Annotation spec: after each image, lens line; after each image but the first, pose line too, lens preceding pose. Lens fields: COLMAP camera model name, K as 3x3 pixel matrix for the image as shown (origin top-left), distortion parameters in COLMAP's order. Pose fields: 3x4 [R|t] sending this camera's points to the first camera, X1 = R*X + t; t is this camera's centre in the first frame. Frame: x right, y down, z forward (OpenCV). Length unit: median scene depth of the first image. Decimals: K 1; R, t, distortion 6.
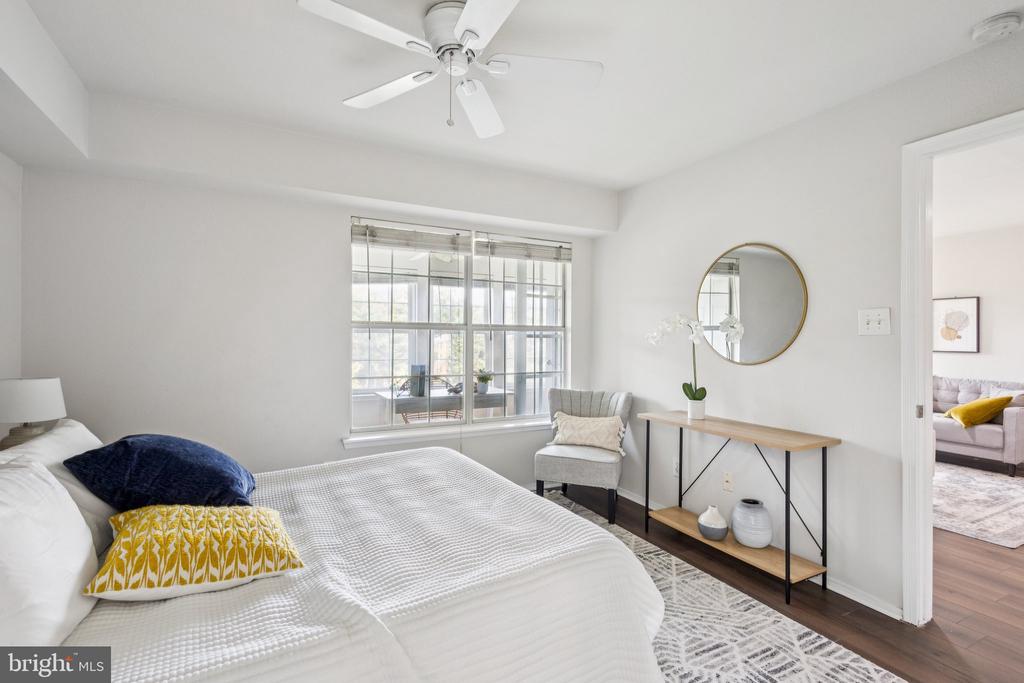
lens RADIAL K [[477.7, 0, 508.1], [0, 477.7, 338.8], [0, 0, 1]] dist [0.015564, -0.003879]
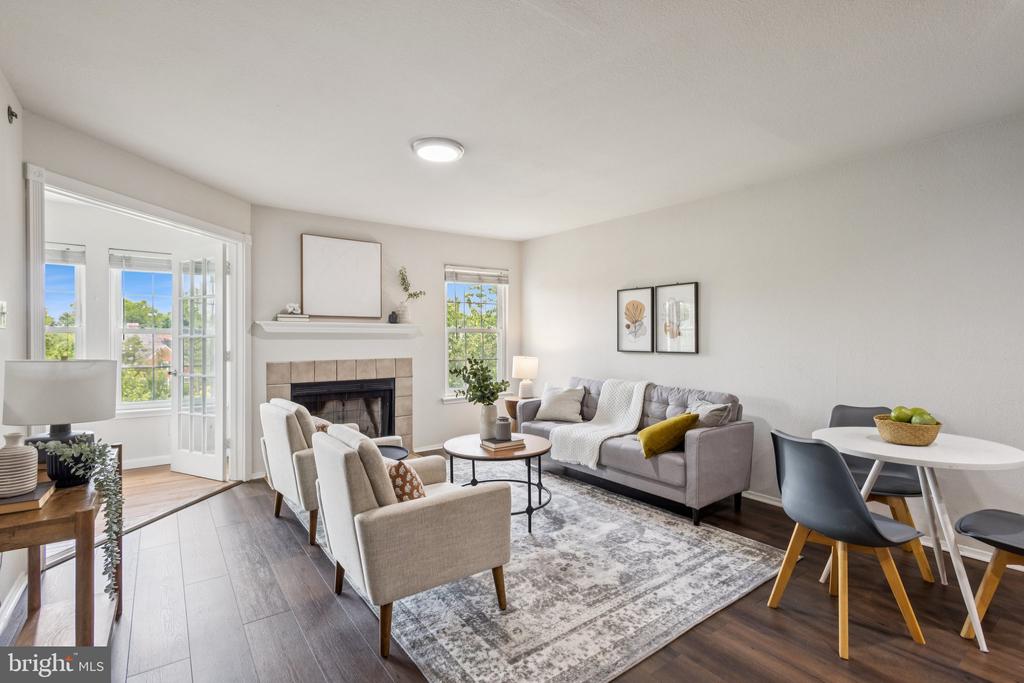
lens RADIAL K [[477.7, 0, 510.6], [0, 477.7, 340.6], [0, 0, 1]] dist [0.015564, -0.003879]
pose [[0.985958, -0.003688, 0.166954, 0.580550], [0.002981, 0.999986, 0.004483, 0.003880], [-0.166968, -0.003922, 0.985955, 0.302402]]
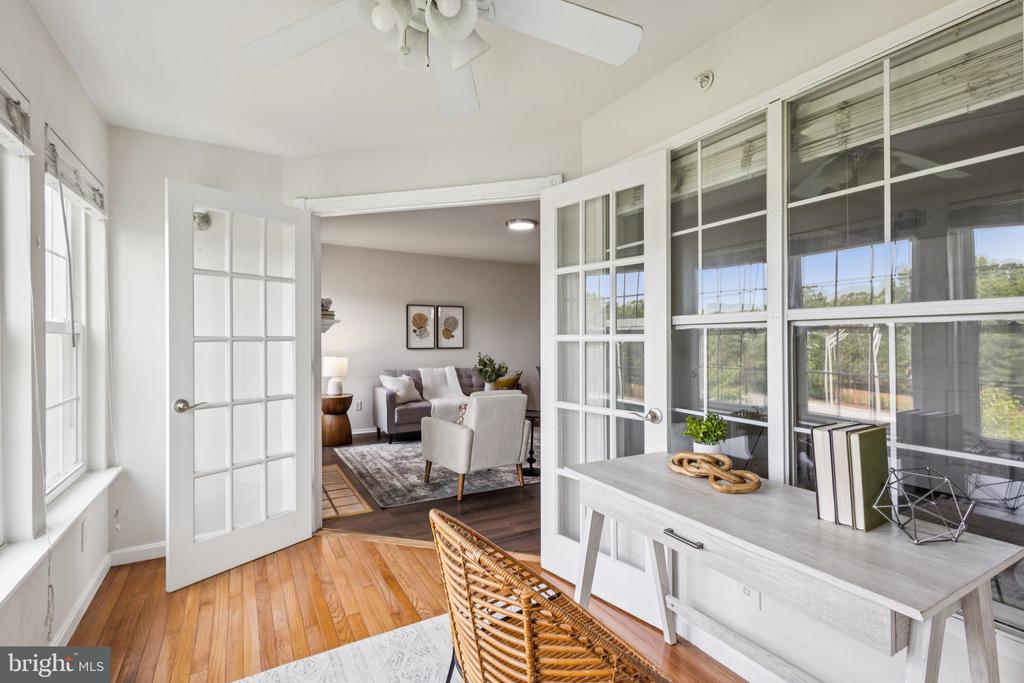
lens RADIAL K [[477.7, 0, 513.5], [0, 477.7, 336.1], [0, 0, 1]] dist [0.015564, -0.003879]
pose [[-0.042273, 0.000144, 0.999106, -0.392053], [0.001708, 0.999999, -0.000071, -0.004275], [-0.999105, 0.001703, -0.042273, 0.973411]]
